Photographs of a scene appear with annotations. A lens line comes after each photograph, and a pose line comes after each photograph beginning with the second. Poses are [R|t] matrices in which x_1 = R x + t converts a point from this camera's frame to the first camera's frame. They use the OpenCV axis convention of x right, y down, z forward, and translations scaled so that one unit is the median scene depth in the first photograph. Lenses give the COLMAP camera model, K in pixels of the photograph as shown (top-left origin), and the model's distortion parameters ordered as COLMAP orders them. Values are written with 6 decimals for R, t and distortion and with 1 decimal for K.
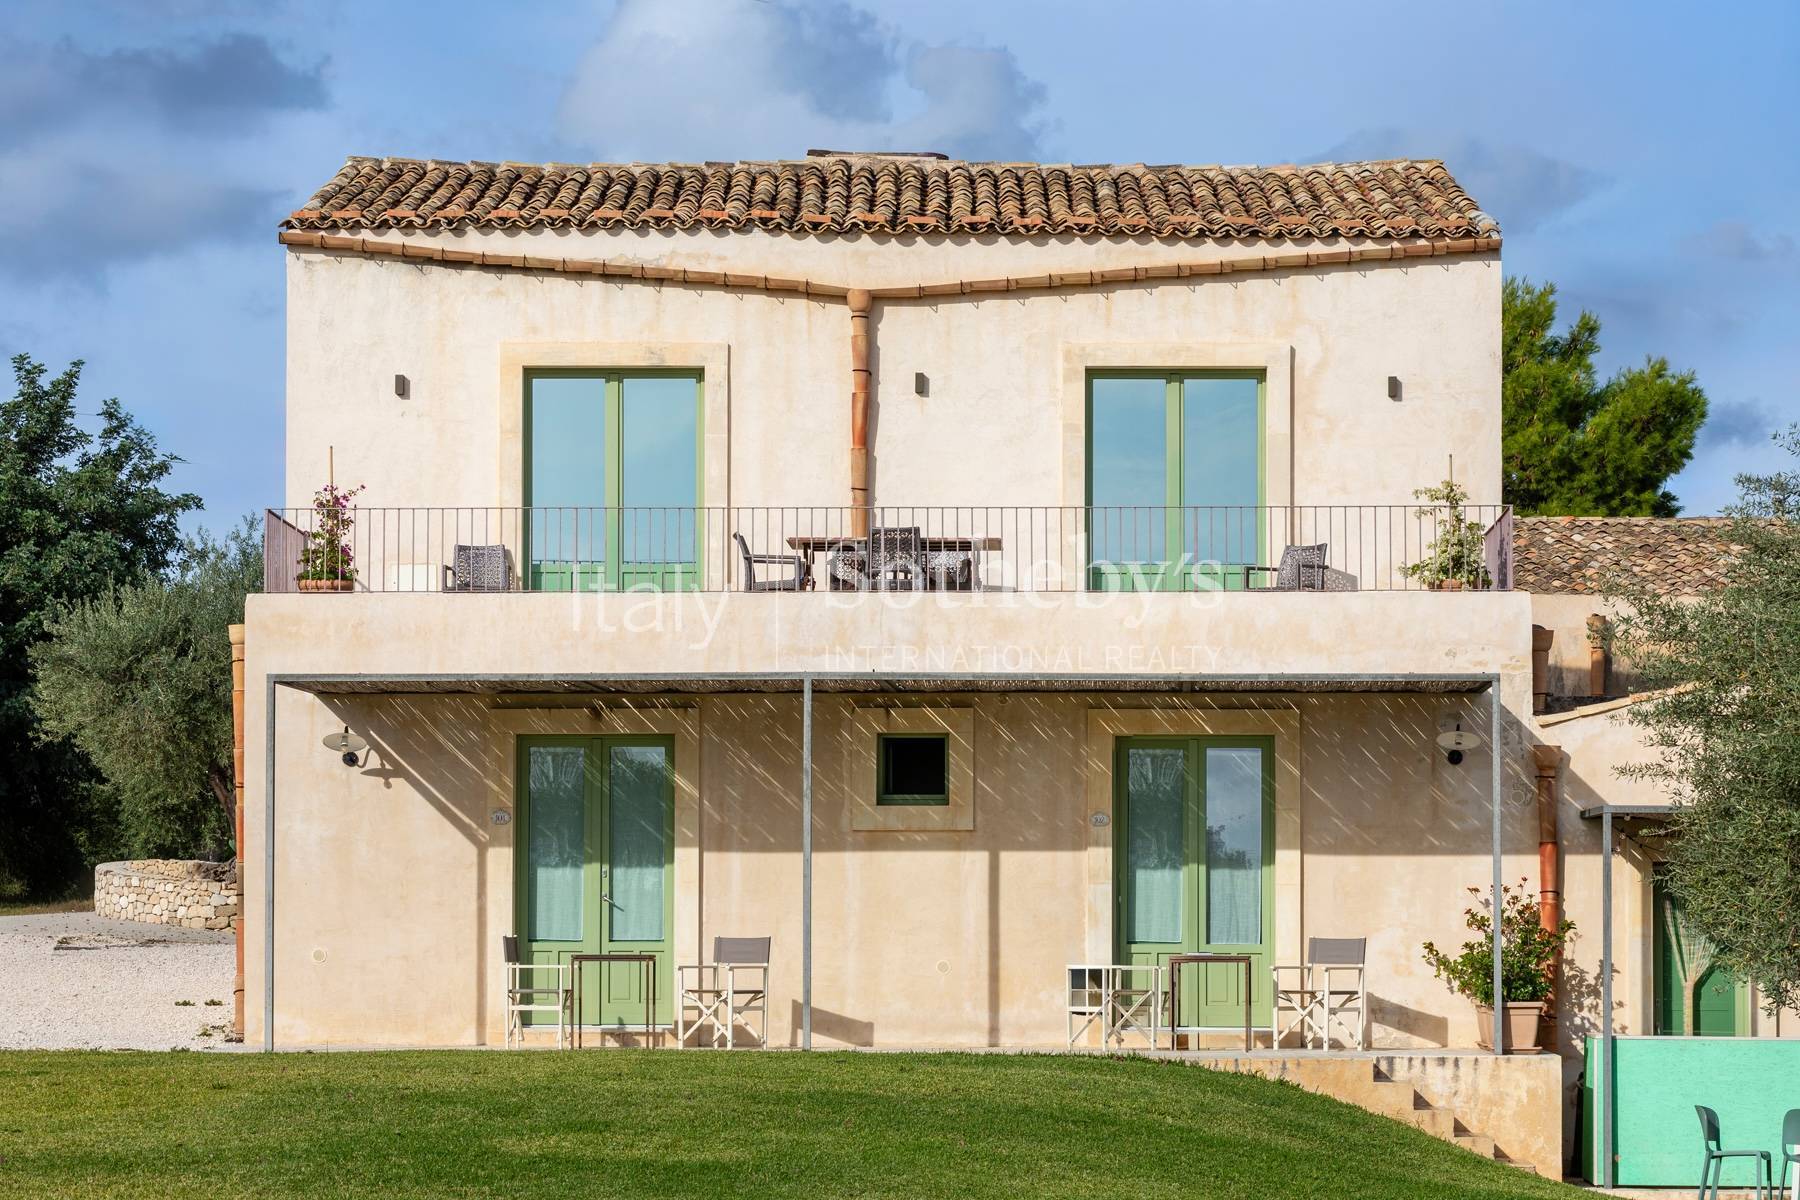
lens RADIAL K [[7417.3, 0, 900.0], [0, 7417.3, 600.0], [0, 0, 1]] dist [-0.047795, -2.503294]
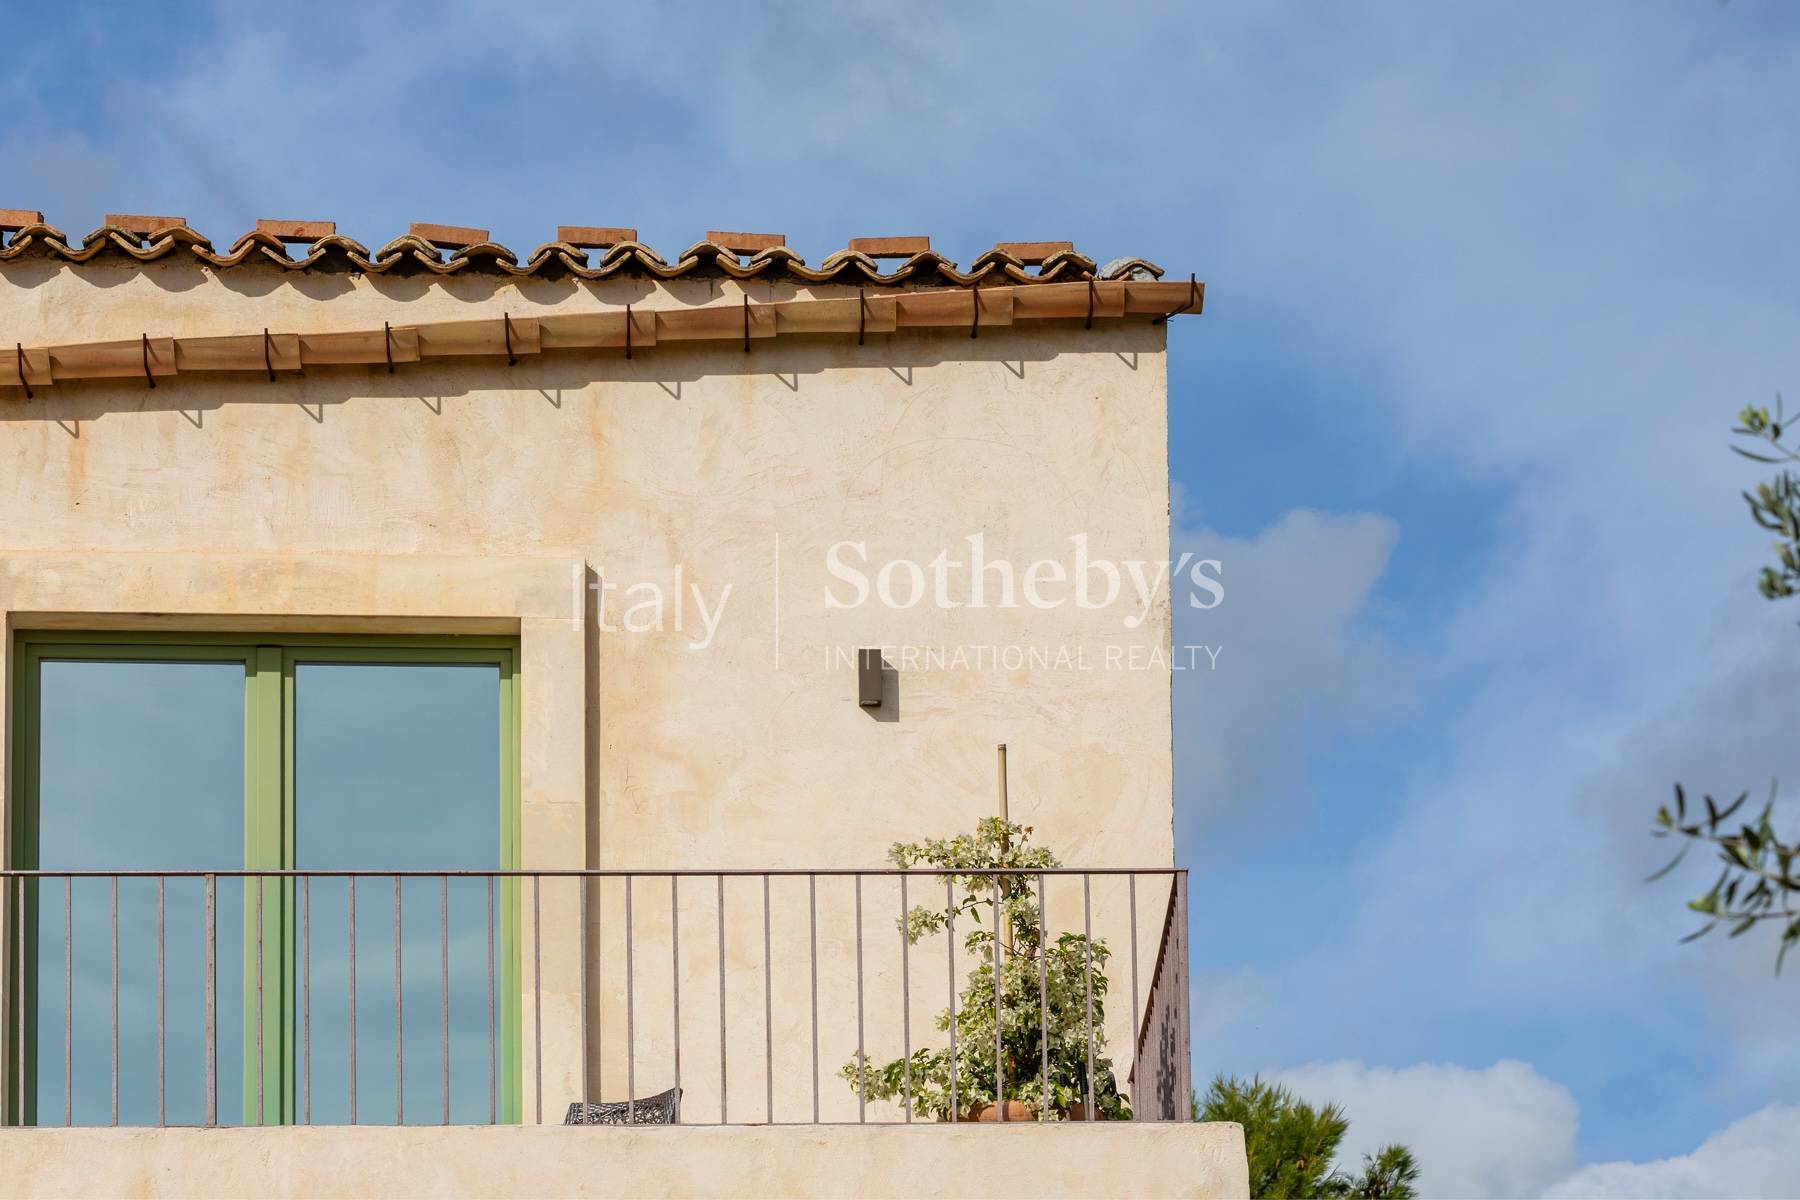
lens RADIAL K [[7417.3, 0, 900.0], [0, 7417.3, 600.0], [0, 0, 1]] dist [-0.047795, -2.503294]
pose [[0.999574, -0.007962, 0.028080, 0.057787], [0.012626, 0.985356, -0.170044, 0.029225], [-0.026315, 0.170326, 0.985036, 0.642493]]
